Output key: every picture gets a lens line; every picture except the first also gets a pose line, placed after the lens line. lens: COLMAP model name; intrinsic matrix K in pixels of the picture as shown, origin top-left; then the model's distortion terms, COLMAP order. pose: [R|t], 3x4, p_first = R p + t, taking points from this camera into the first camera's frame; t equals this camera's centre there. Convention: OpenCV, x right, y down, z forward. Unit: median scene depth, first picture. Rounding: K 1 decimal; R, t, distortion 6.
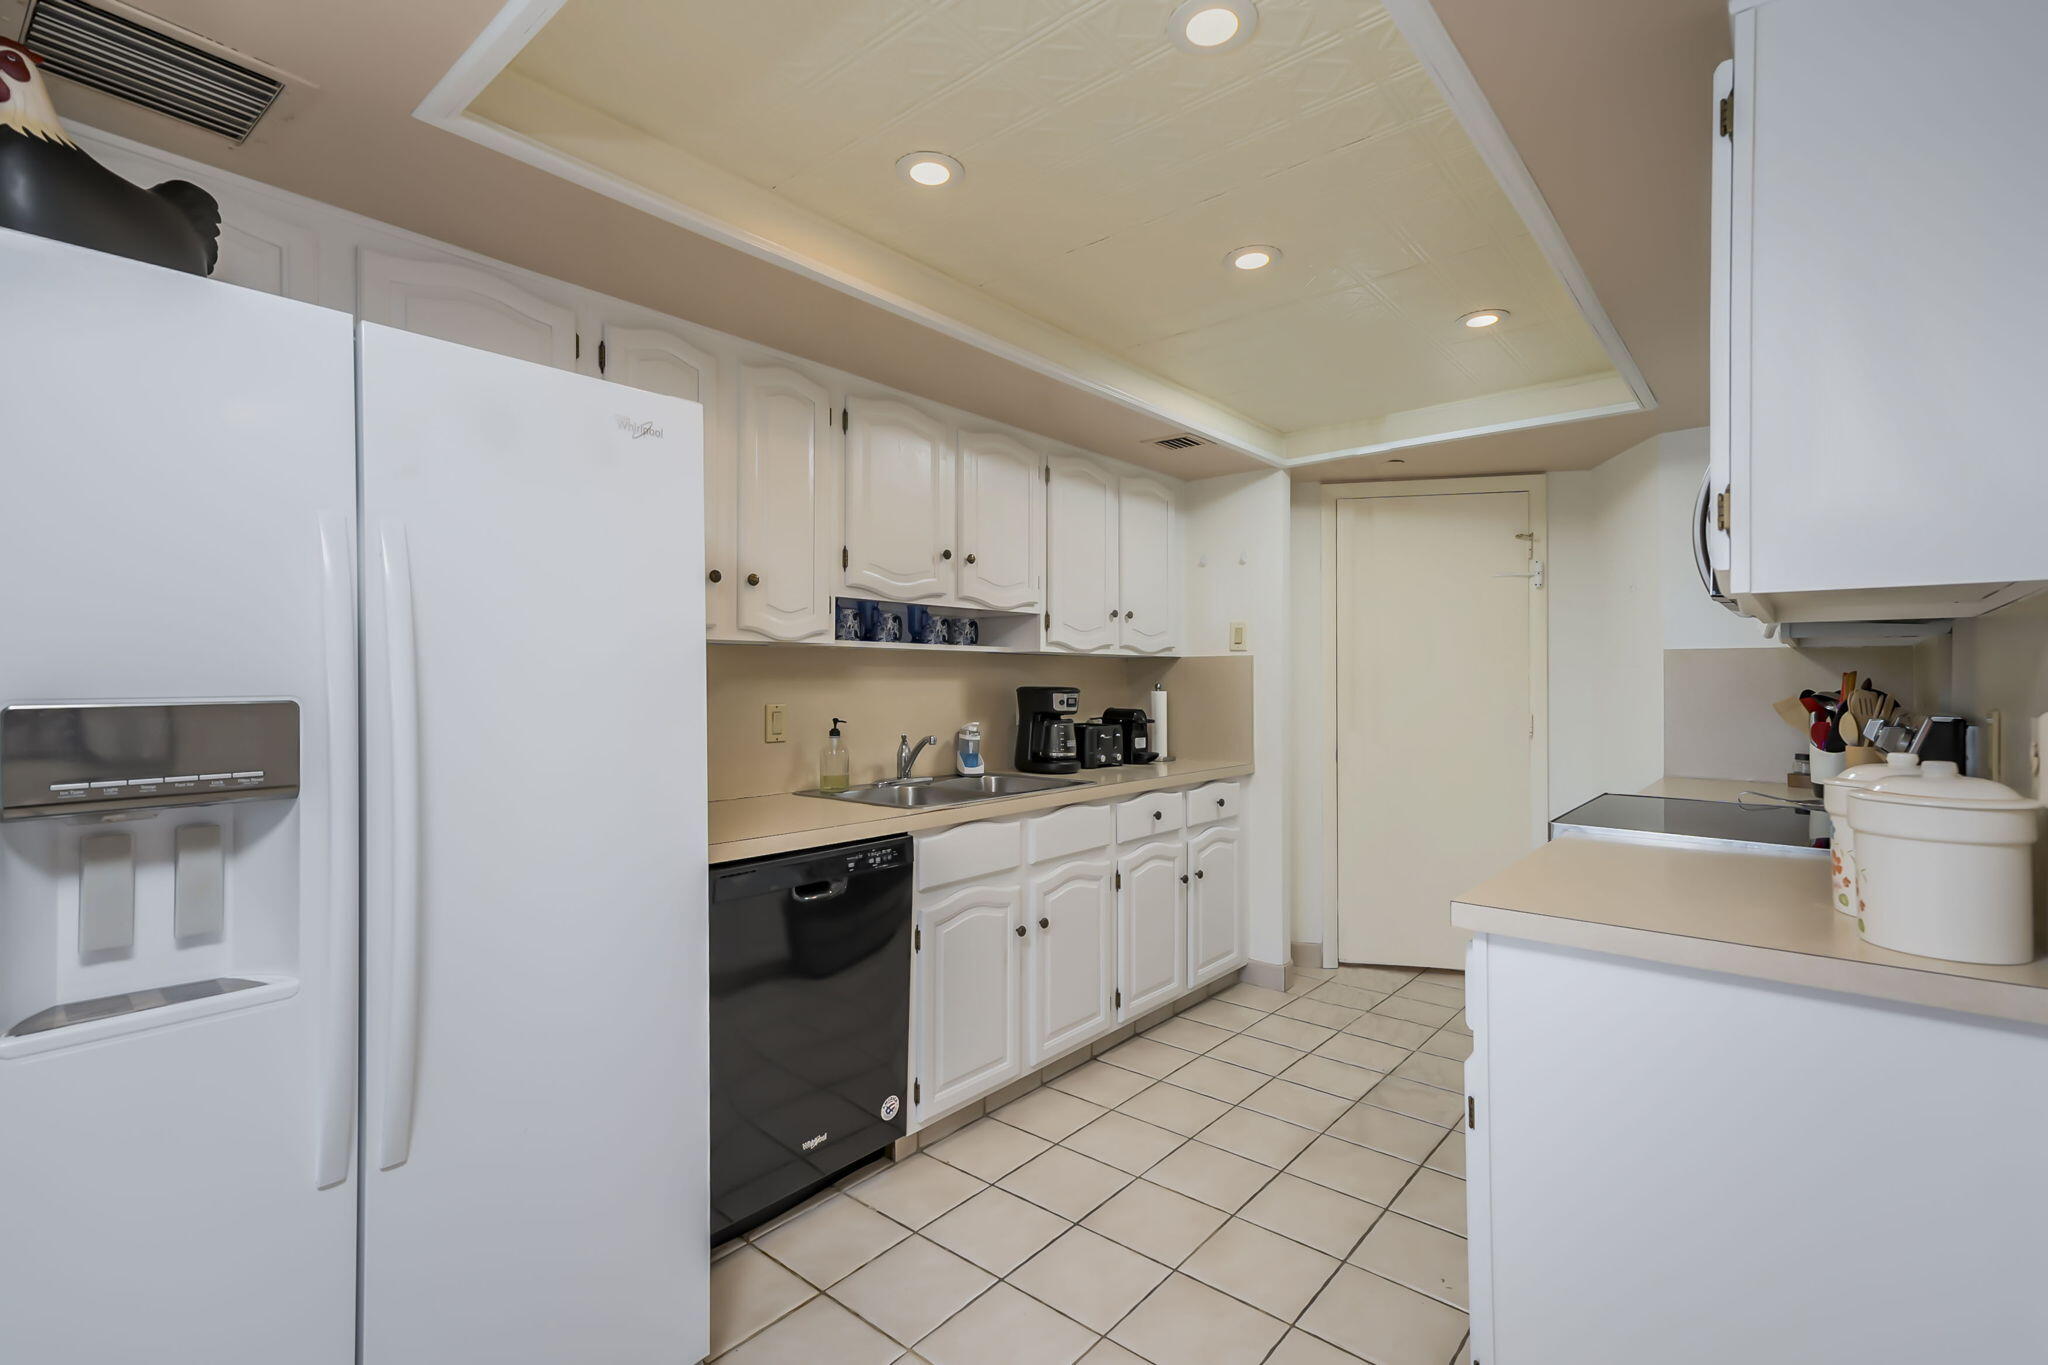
lens RADIAL K [[943.7, 0, 1058.2], [0, 943.7, 679.8], [0, 0, 1]] dist [0.017276, 0.001494]
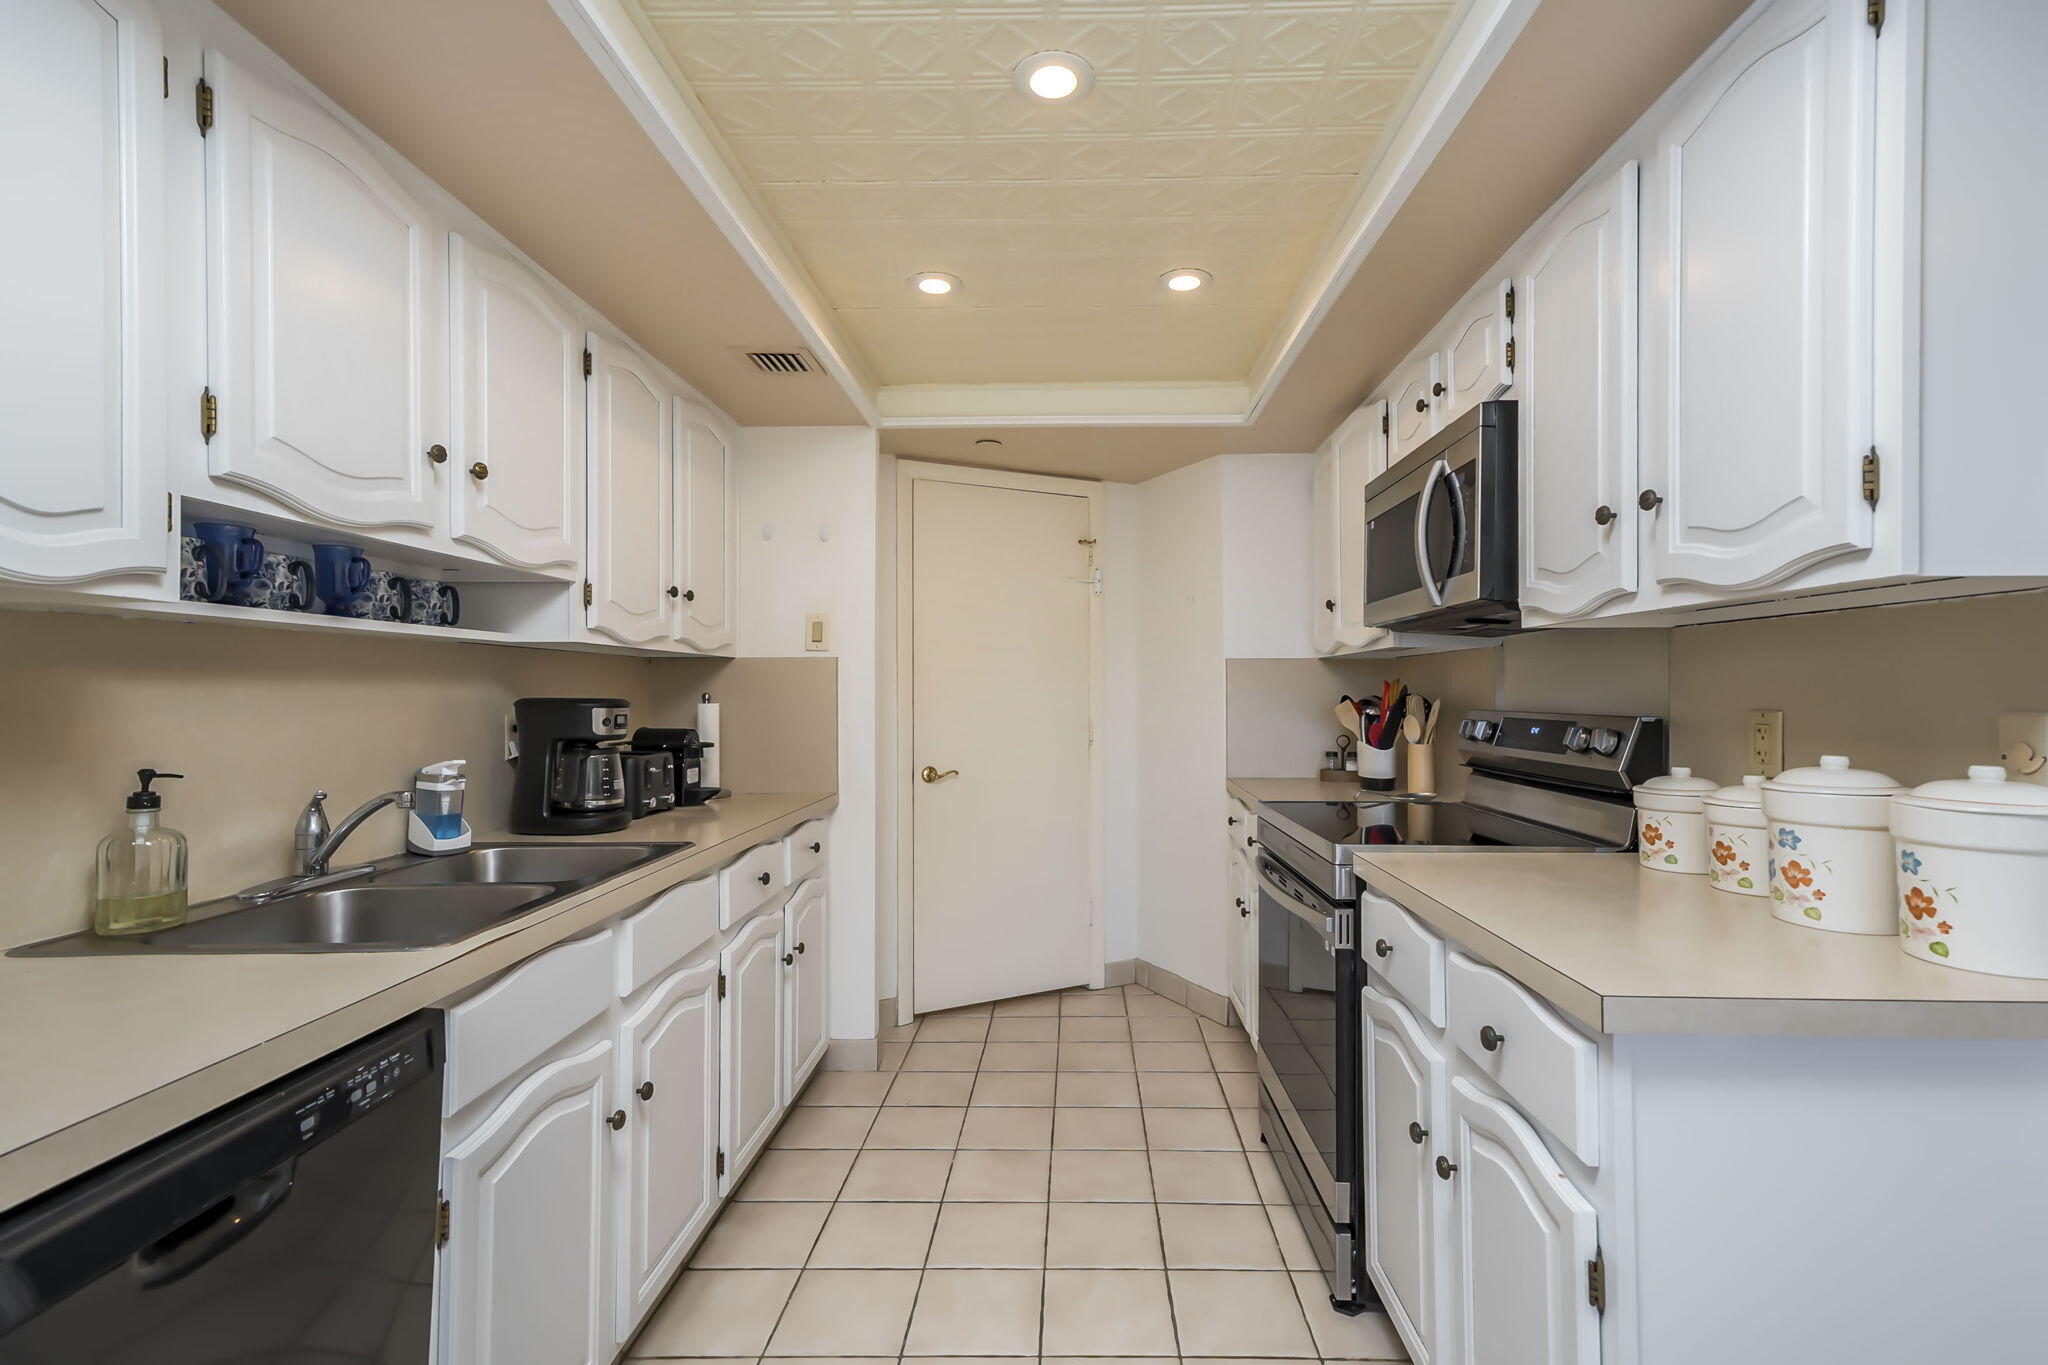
lens RADIAL K [[943.7, 0, 1091.9], [0, 943.7, 690.6], [0, 0, 1]] dist [0.017276, 0.001494]
pose [[0.788627, -0.003320, 0.614863, -0.136718], [0.002838, 0.999994, 0.001760, 0.002395], [-0.614866, 0.000357, 0.788632, 0.297532]]
